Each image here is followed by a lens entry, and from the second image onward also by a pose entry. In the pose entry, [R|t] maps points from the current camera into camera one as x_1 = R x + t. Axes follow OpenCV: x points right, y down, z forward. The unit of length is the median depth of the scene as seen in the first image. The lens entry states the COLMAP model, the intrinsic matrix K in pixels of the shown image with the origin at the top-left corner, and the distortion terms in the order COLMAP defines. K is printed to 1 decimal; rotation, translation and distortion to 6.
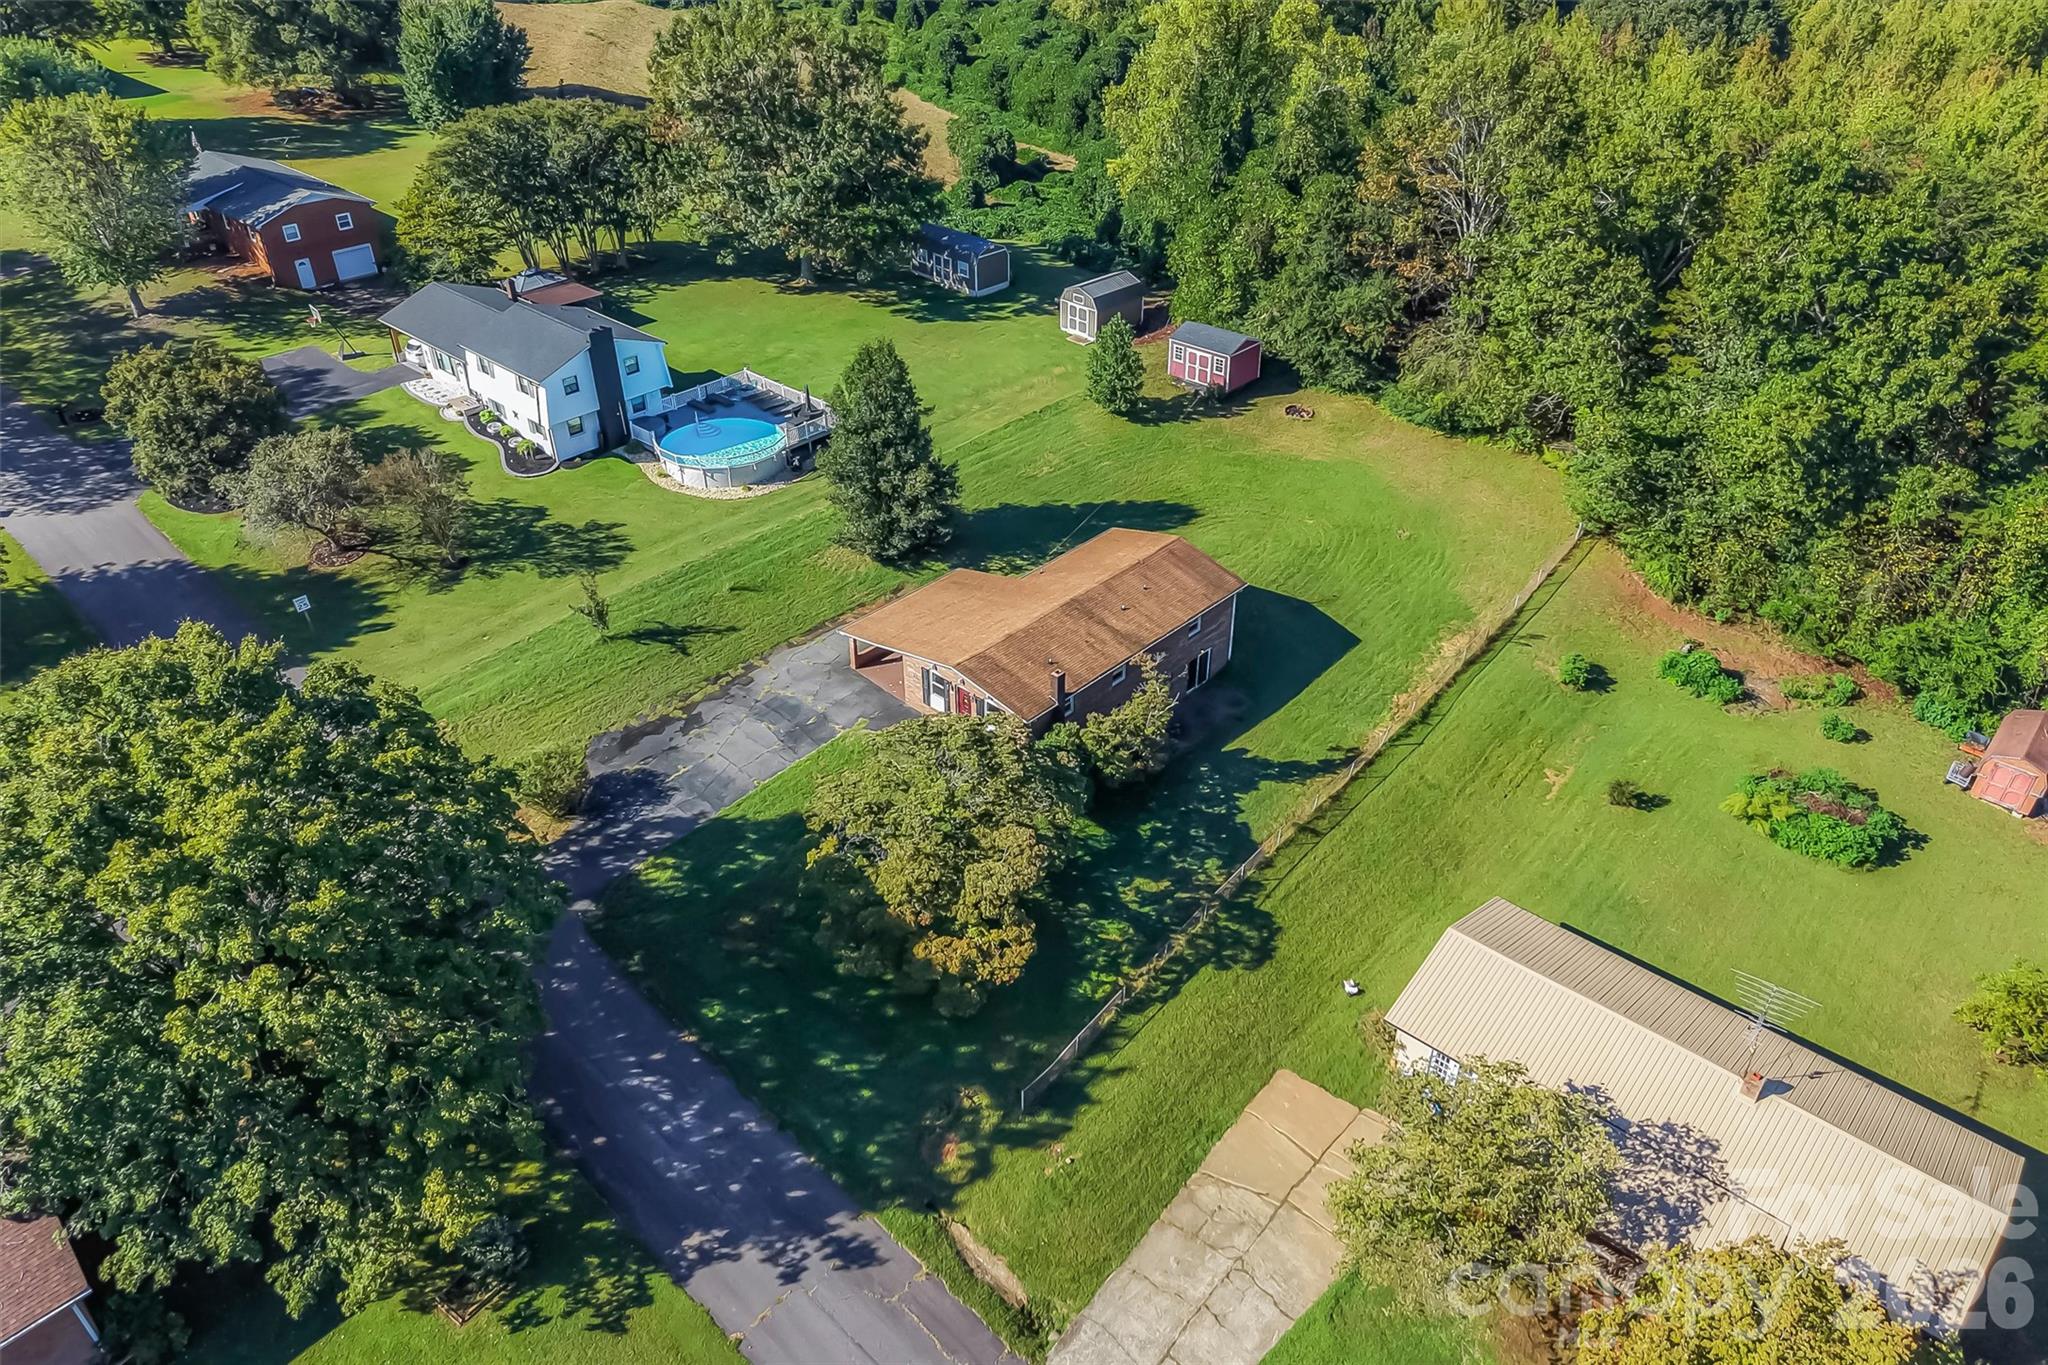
lens RADIAL K [[1369.1, 0, 1024.0], [0, 1369.1, 682.5], [0, 0, 1]] dist [-0.002713, -0.000785]
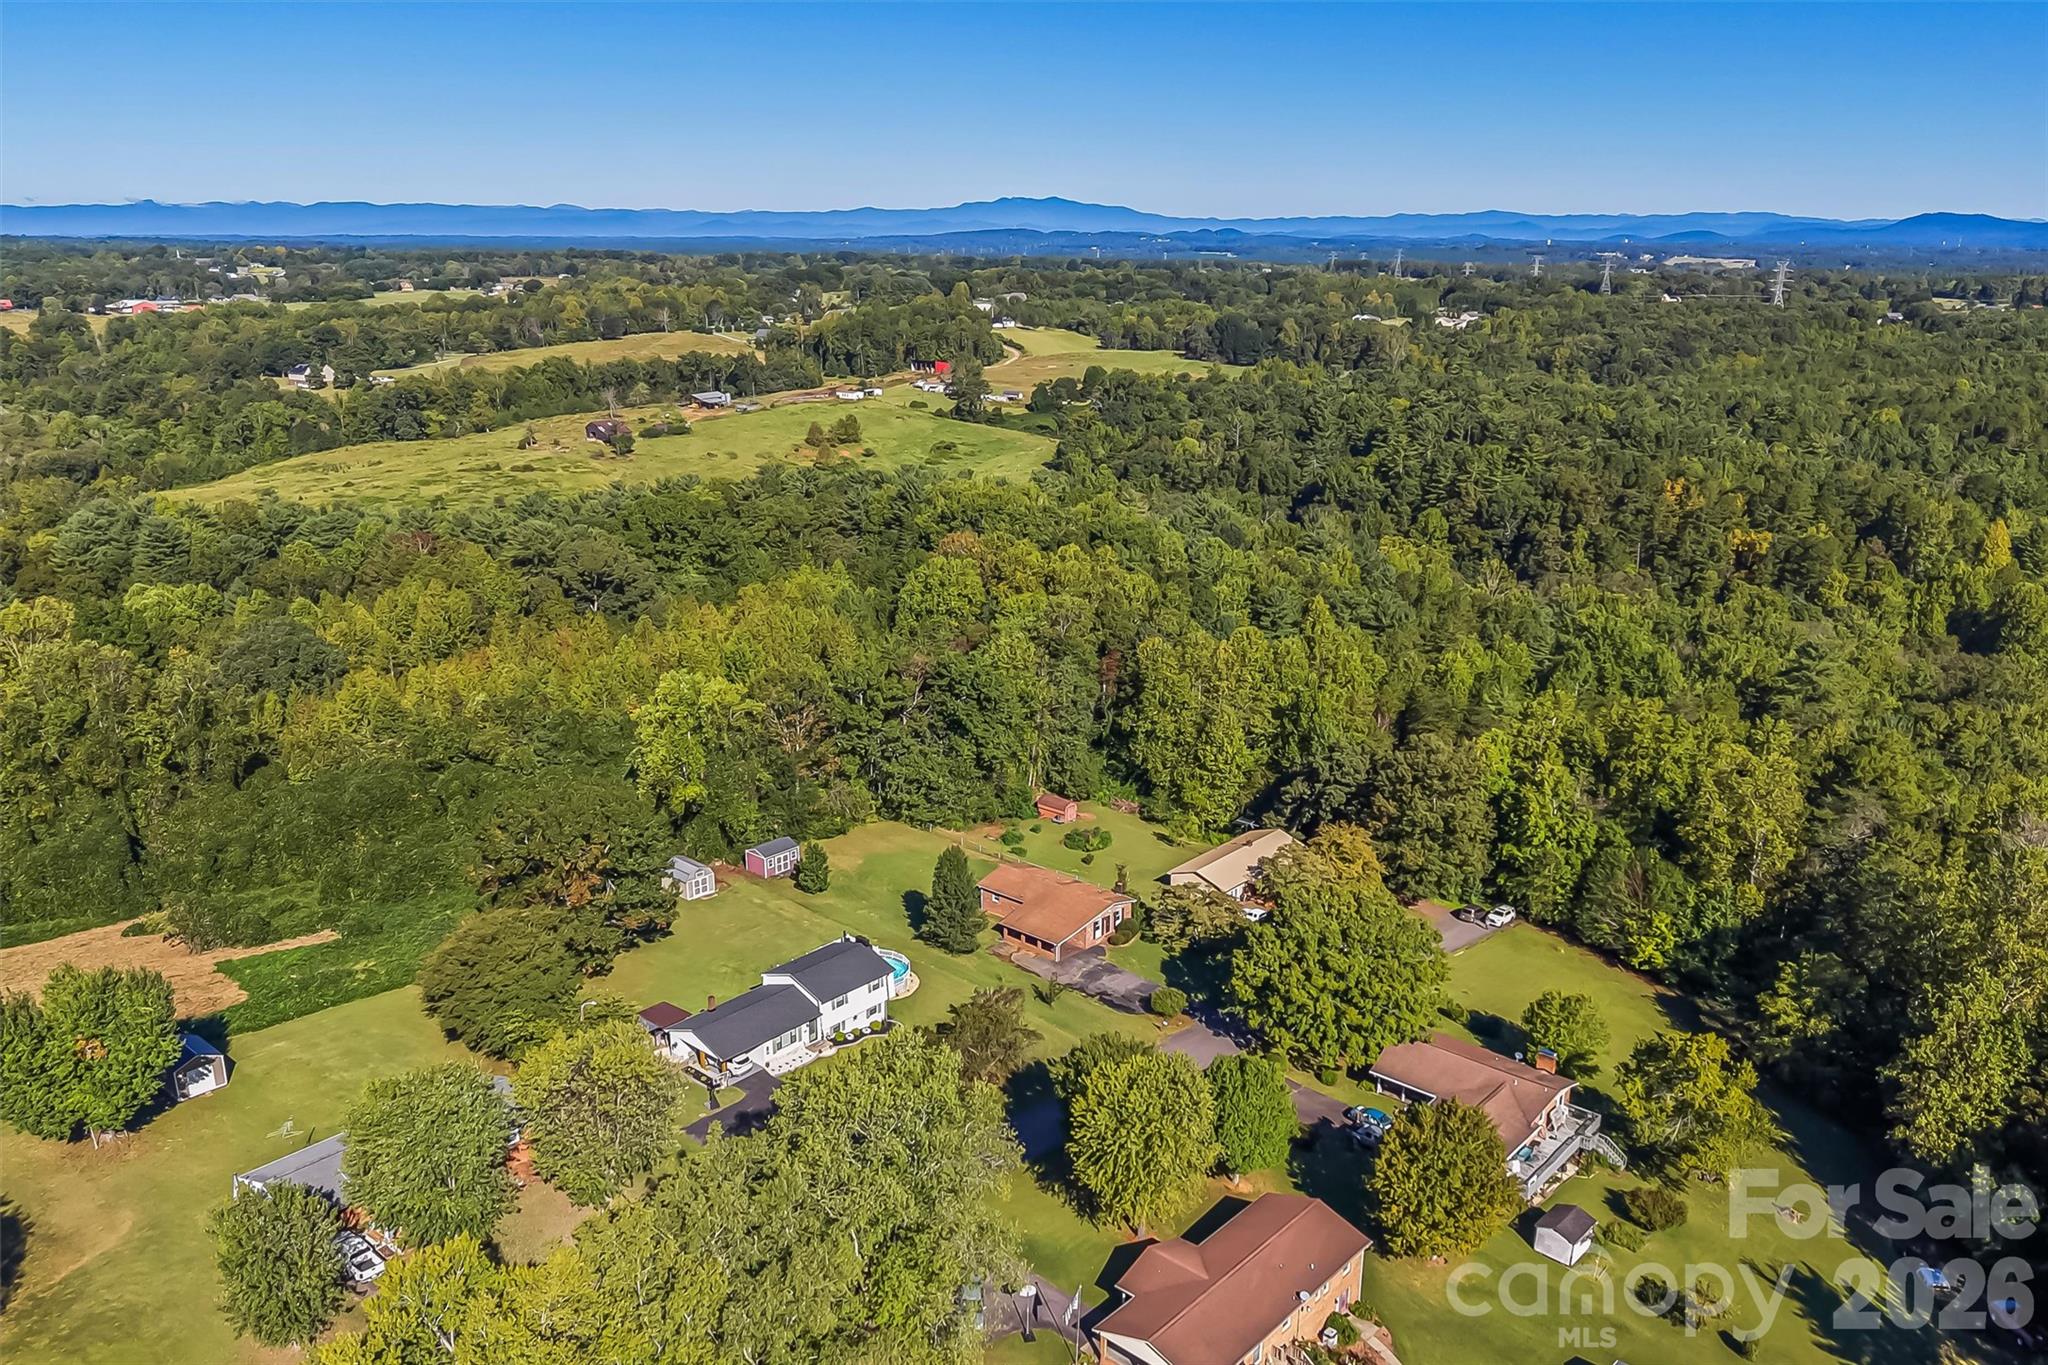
lens RADIAL K [[1555.5, 0, 1024.0], [0, 1555.5, 682.5], [0, 0, 1]] dist [0.000085, -0.002228]
pose [[-0.048177, -0.254928, 0.965759, -2.058466], [0.551584, 0.799294, 0.238503, -0.848871], [-0.832727, 0.544188, 0.102106, 0.497418]]
